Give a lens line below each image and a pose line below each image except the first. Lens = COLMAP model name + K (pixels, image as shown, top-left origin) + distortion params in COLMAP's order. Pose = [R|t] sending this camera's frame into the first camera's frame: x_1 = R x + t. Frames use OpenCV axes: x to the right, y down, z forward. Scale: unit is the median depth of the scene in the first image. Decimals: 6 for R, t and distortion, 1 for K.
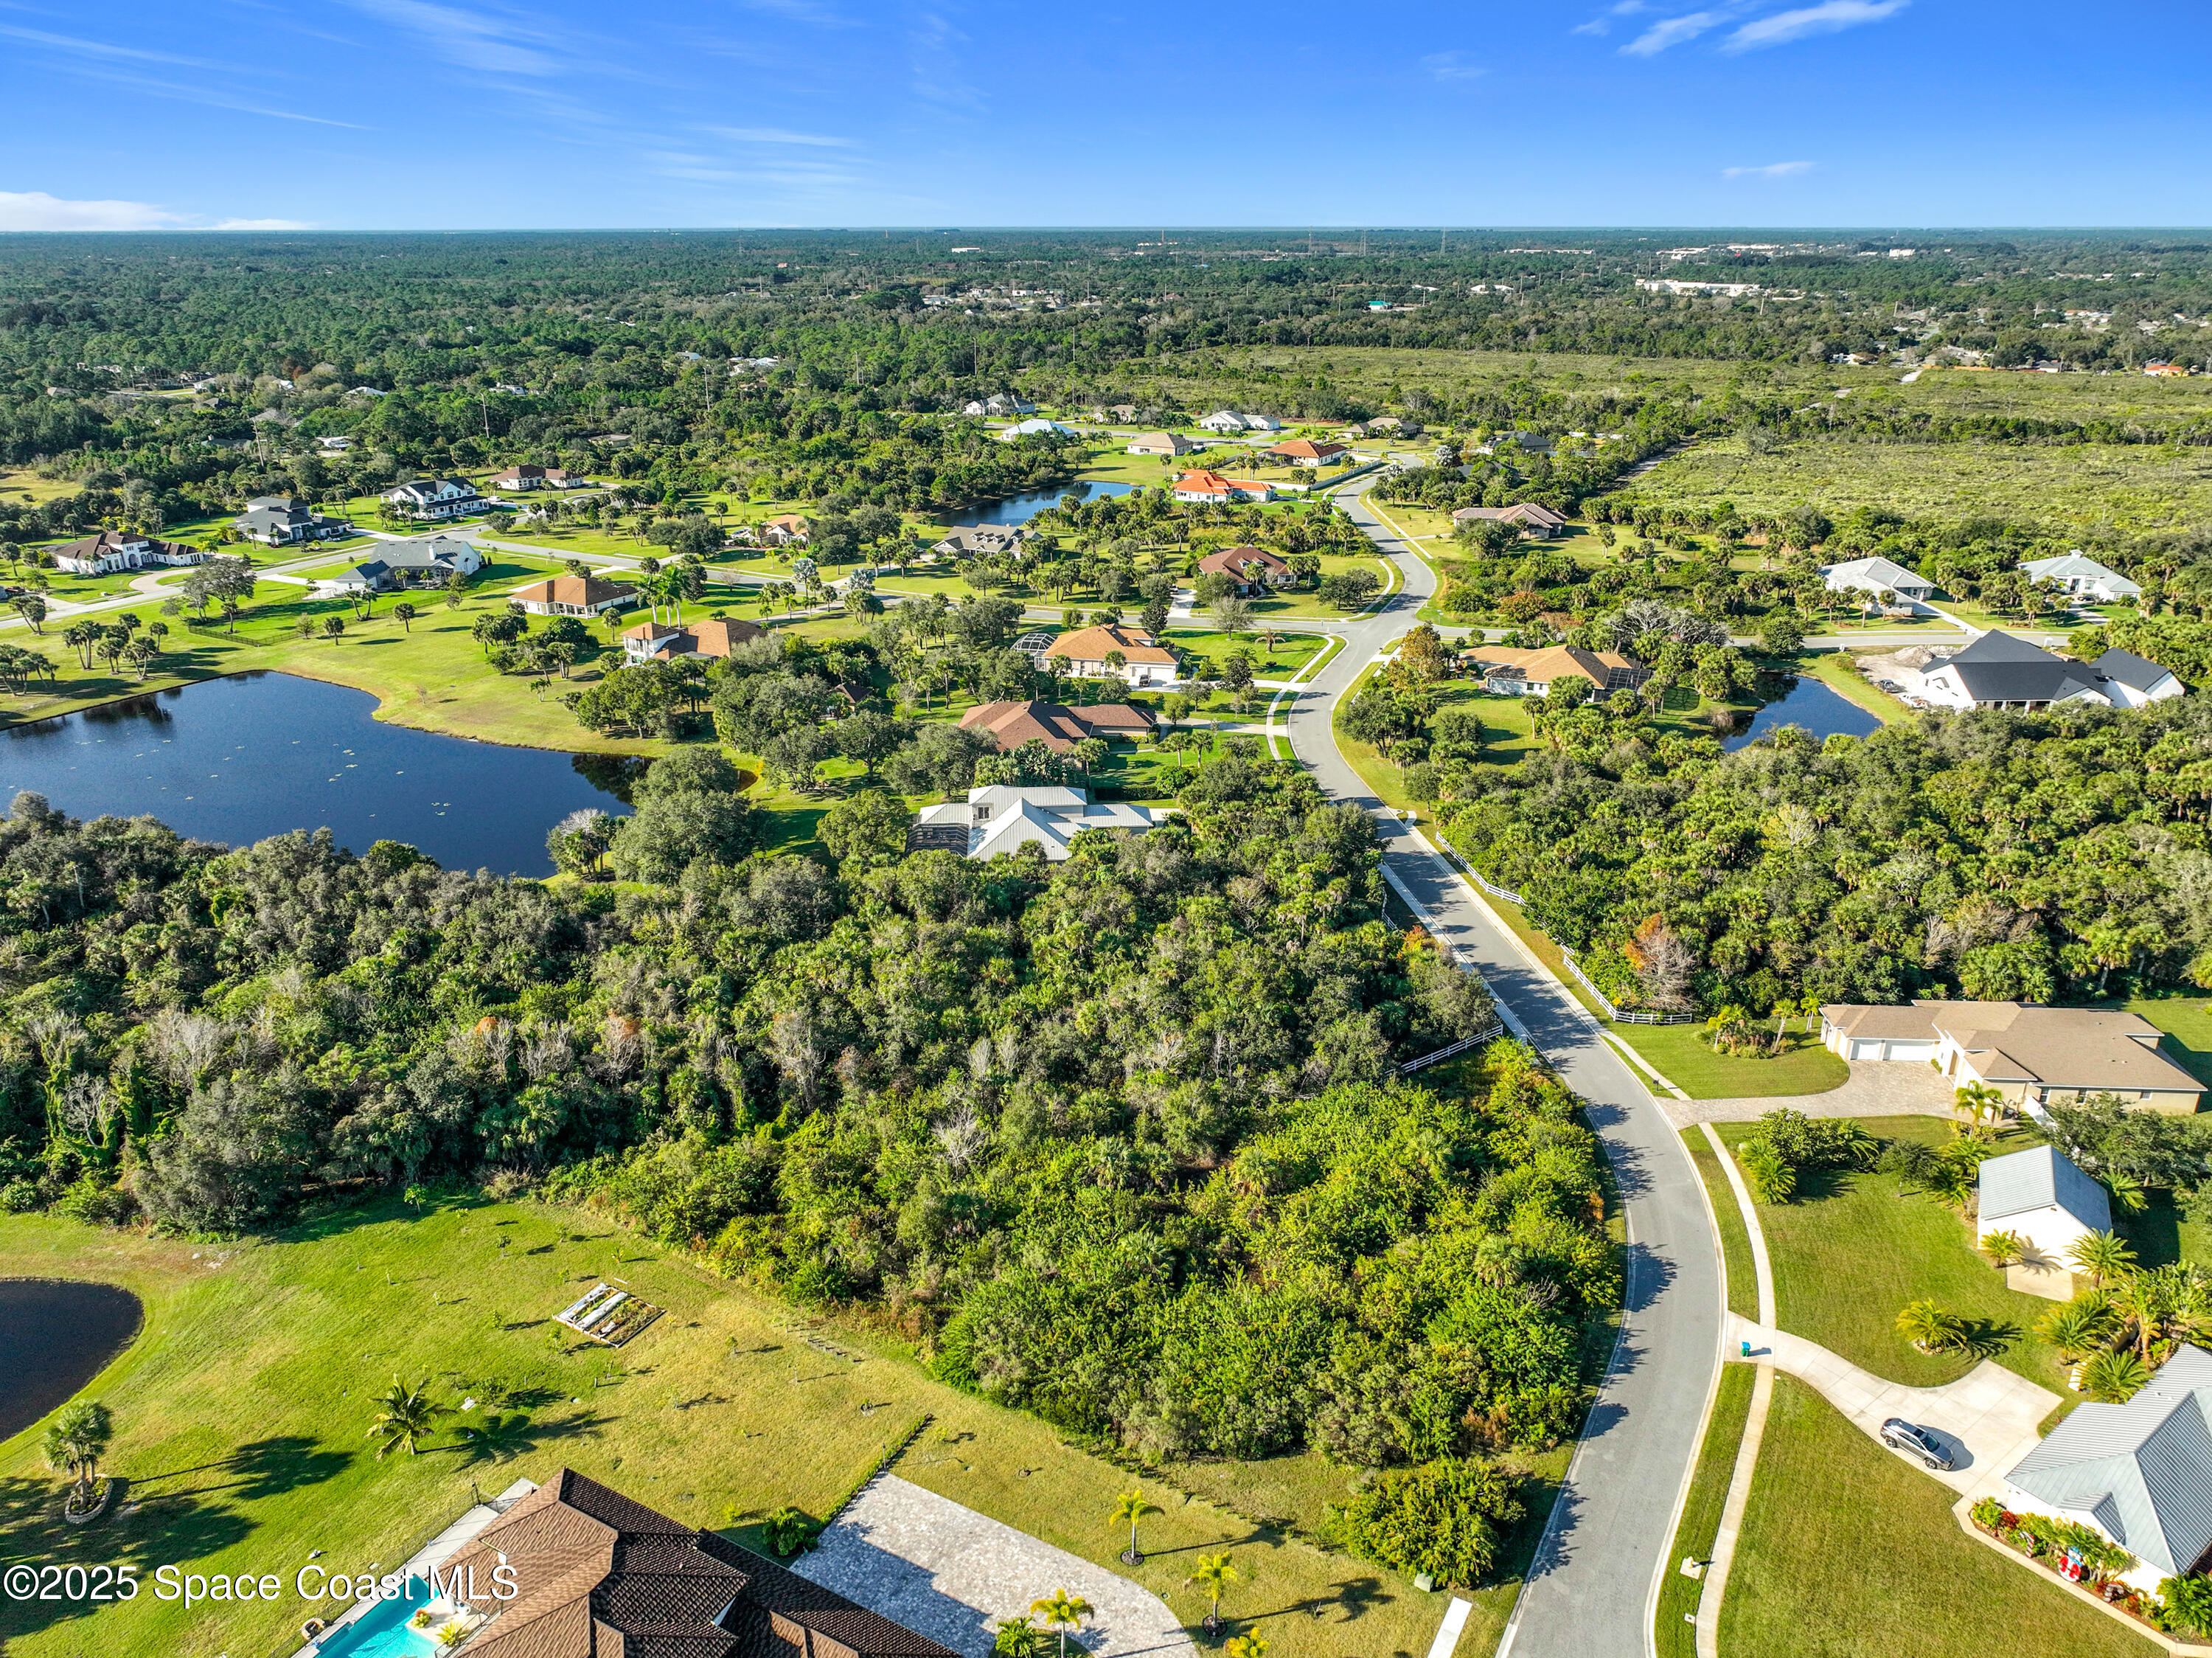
lens RADIAL K [[1577.1, 0, 1114.2], [0, 1577.1, 821.9], [0, 0, 1]] dist [-0.016491, 0.018245]
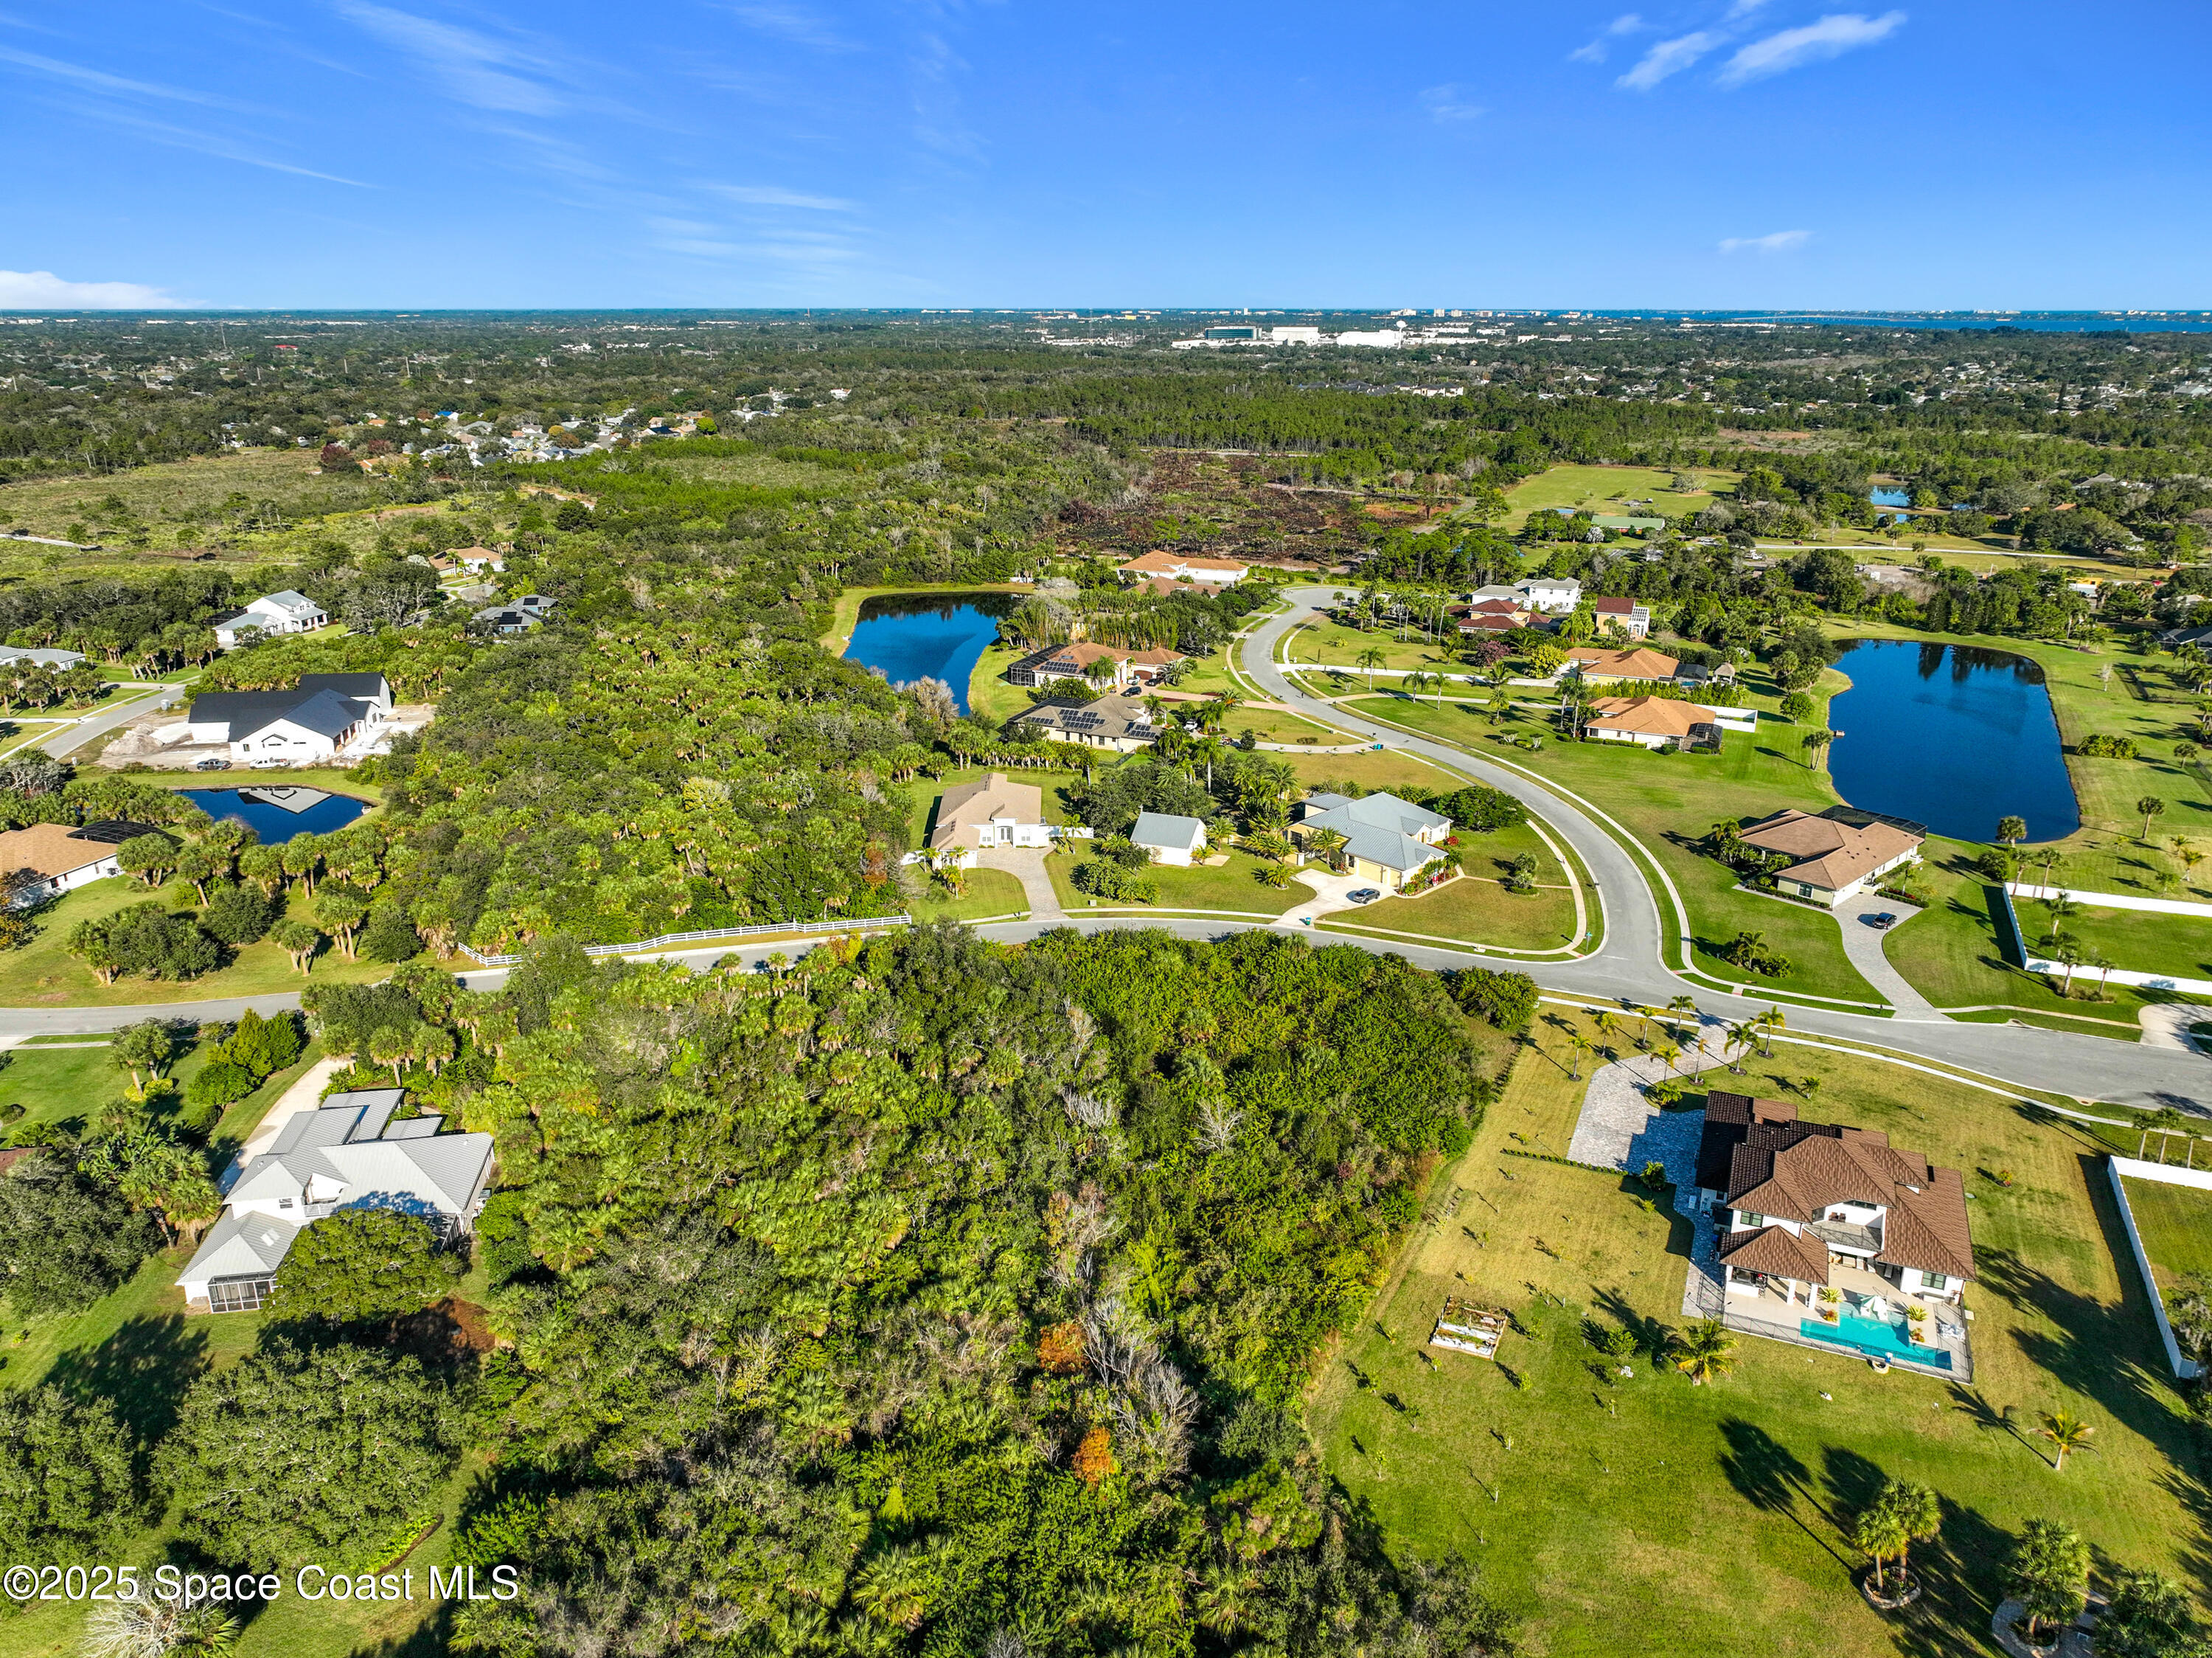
lens RADIAL K [[1564.7, 0, 1117.2], [0, 1564.7, 830.7], [0, 0, 1]] dist [-0.002571, -0.004062]
pose [[-0.097500, -0.316683, 0.943507, -1.049691], [0.354073, 0.874961, 0.330265, -0.360919], [-0.930121, 0.366272, 0.026820, 0.954089]]
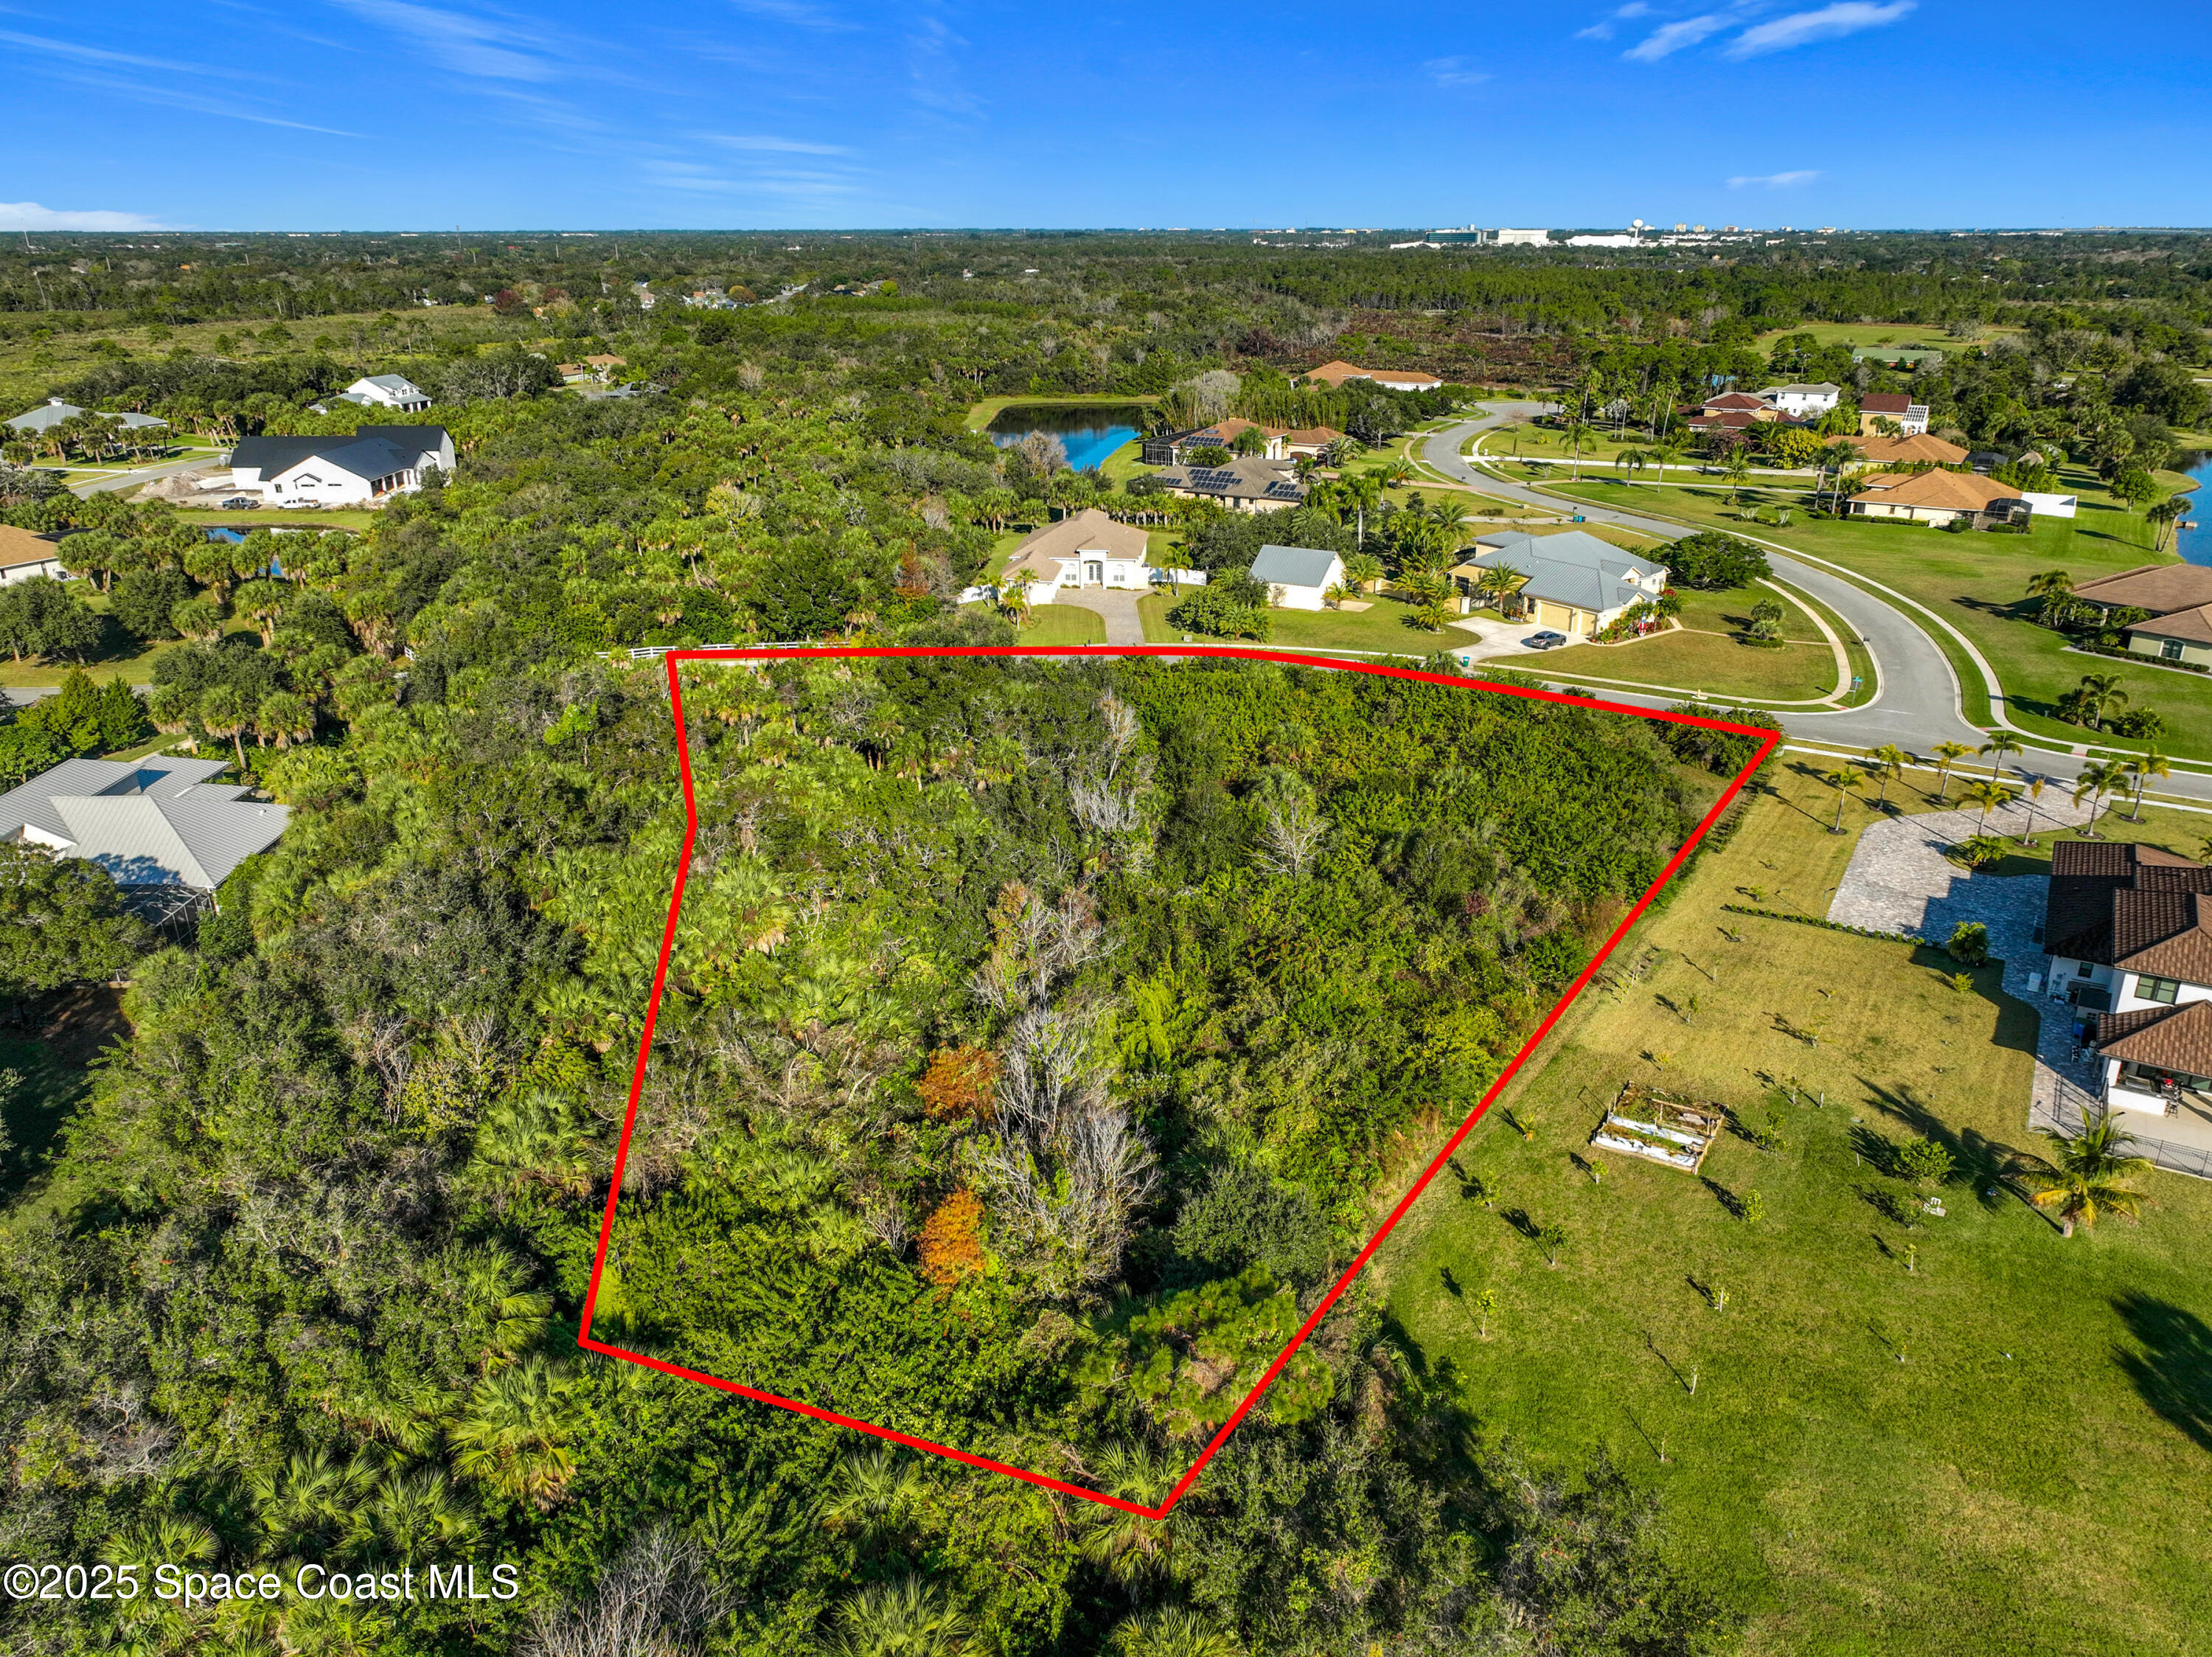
lens RADIAL K [[1558.1, 0, 1114.2], [0, 1558.1, 837.0], [0, 0, 1]] dist [-0.011455, 0.020991]
pose [[0.036433, -0.363122, 0.931029, -0.782359], [0.358647, 0.874334, 0.326975, -0.069129], [-0.932762, 0.321998, 0.162088, 0.951600]]
